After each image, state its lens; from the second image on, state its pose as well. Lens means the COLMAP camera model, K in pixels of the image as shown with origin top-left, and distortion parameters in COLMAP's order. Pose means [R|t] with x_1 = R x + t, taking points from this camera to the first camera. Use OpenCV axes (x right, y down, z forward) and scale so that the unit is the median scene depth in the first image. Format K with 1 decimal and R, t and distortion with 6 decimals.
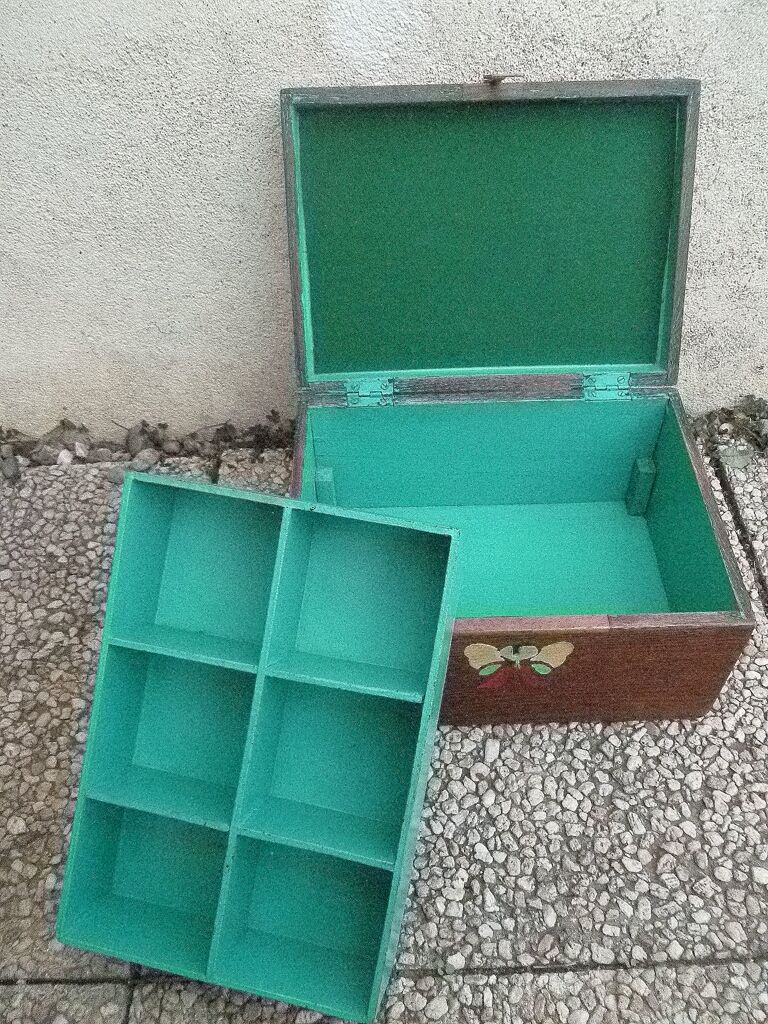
lens RADIAL K [[879.1, 0, 384.0], [0, 879.1, 512.0], [0, 0, 1]] dist [-0.059736, 0.000537]
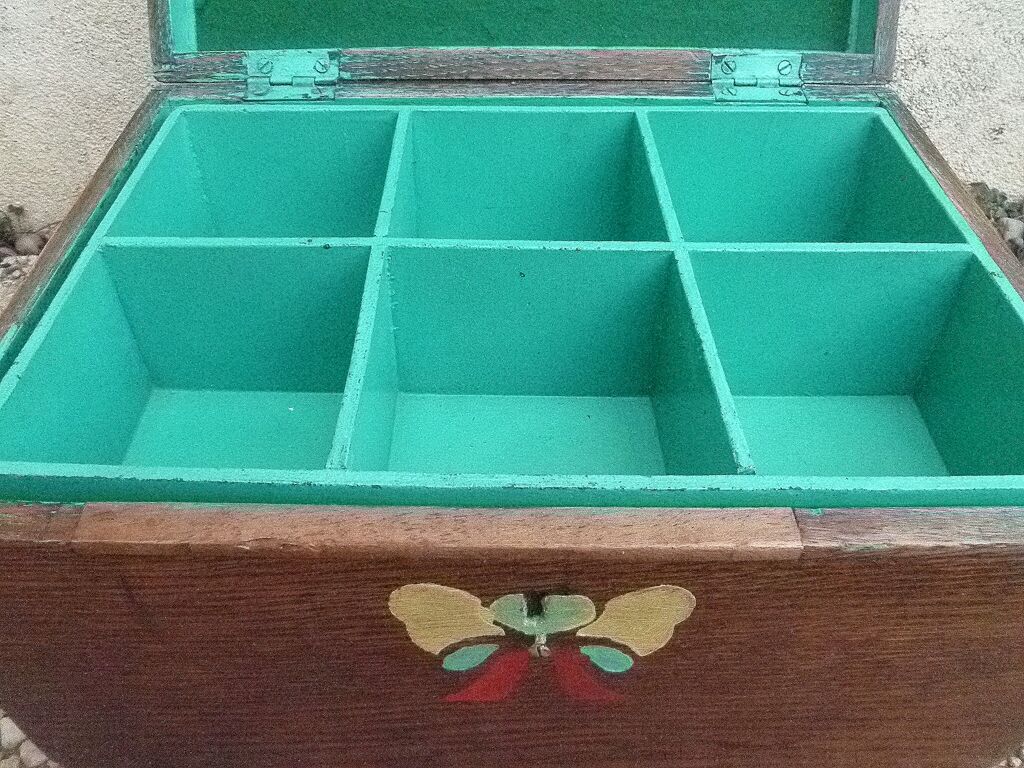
lens RADIAL K [[879.1, 0, 506.6], [0, 879.1, 360.8], [0, 0, 1]] dist [-0.059736, 0.000537]
pose [[0.999376, 0.031616, 0.015734, 0.115759], [-0.029678, 0.993375, -0.111017, 0.087410], [-0.019140, 0.110480, 0.993694, 0.564329]]
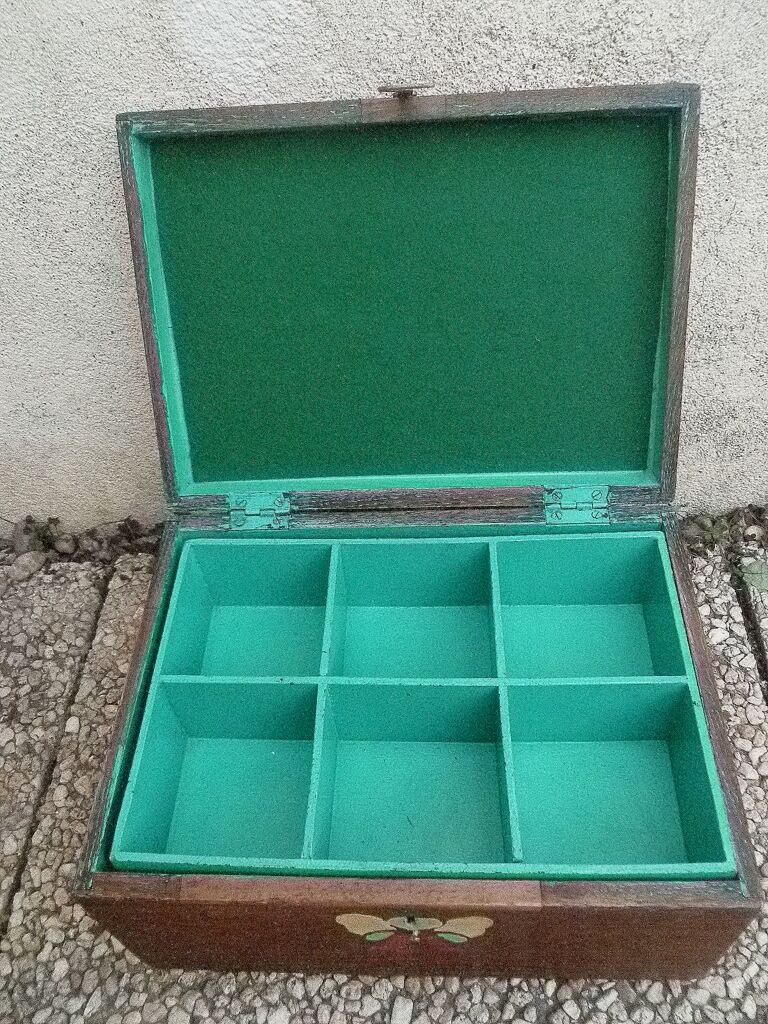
lens RADIAL K [[879.1, 0, 384.0], [0, 879.1, 512.0], [0, 0, 1]] dist [-0.059736, 0.000537]
pose [[0.997958, 0.005765, -0.063619, 0.152303], [-0.006232, 0.999955, -0.007156, -0.142557], [0.063575, 0.007538, 0.997949, 0.276969]]
